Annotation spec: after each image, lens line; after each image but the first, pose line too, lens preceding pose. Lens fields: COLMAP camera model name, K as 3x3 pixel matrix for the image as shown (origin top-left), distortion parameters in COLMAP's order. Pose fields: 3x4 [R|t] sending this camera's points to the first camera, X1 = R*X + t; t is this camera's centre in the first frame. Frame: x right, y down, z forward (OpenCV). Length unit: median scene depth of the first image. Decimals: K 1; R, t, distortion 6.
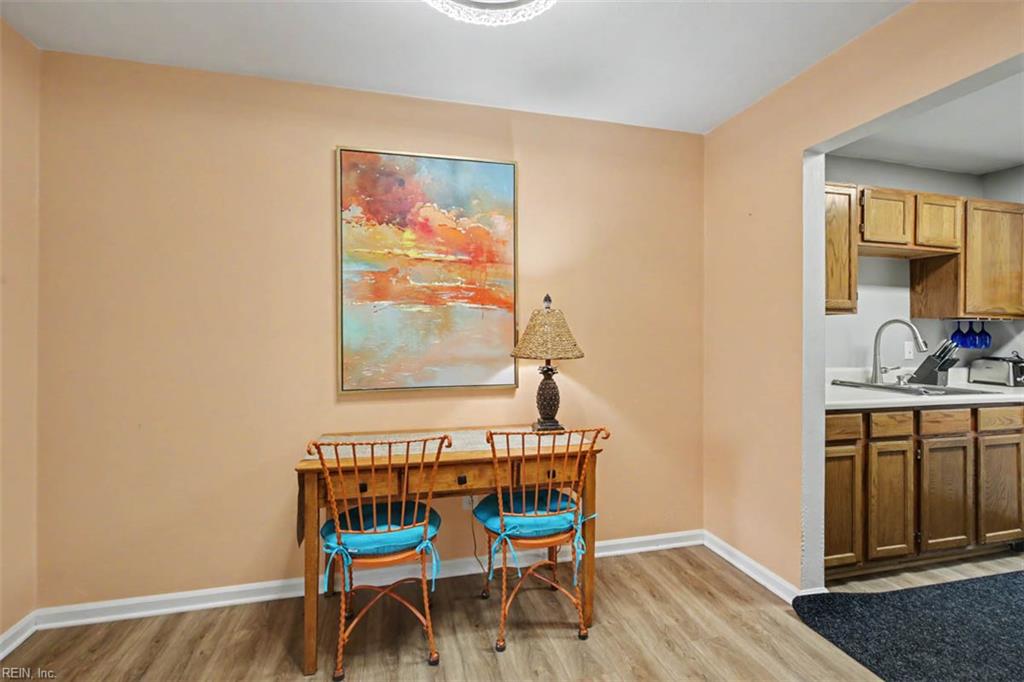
lens RADIAL K [[475.0, 0, 500.7], [0, 475.0, 325.1], [0, 0, 1]] dist [-0.007083, 0.001504]
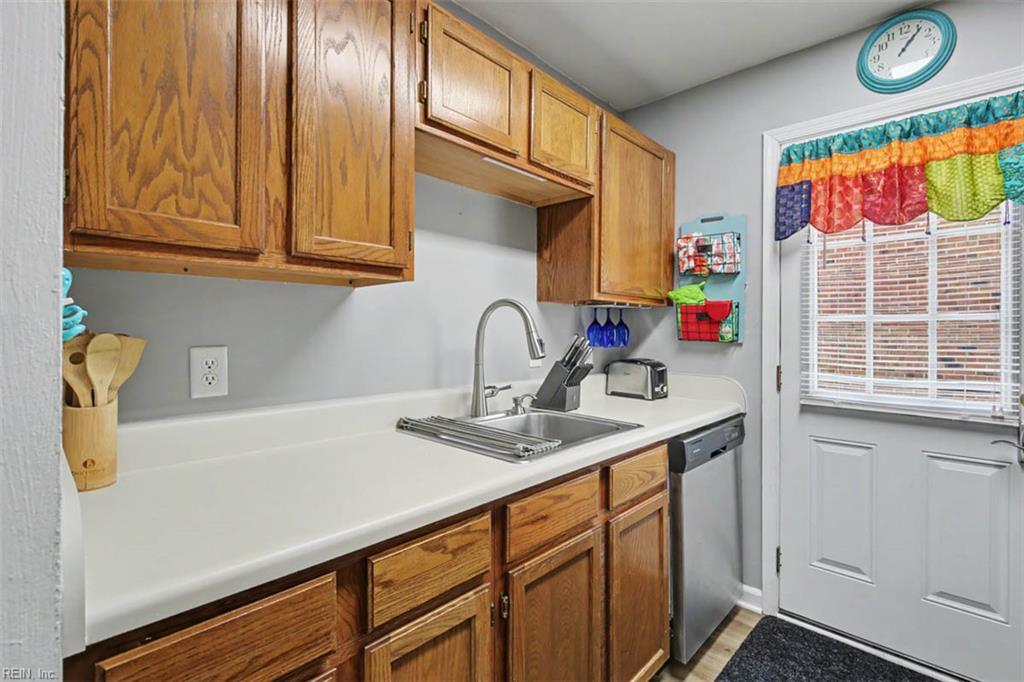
lens RADIAL K [[475.0, 0, 519.2], [0, 475.0, 329.6], [0, 0, 1]] dist [-0.007083, 0.001504]
pose [[0.839061, -0.005529, 0.544009, 0.537465], [-0.002369, 0.999902, 0.013817, 0.014708], [-0.544032, -0.012882, 0.838966, 0.515987]]
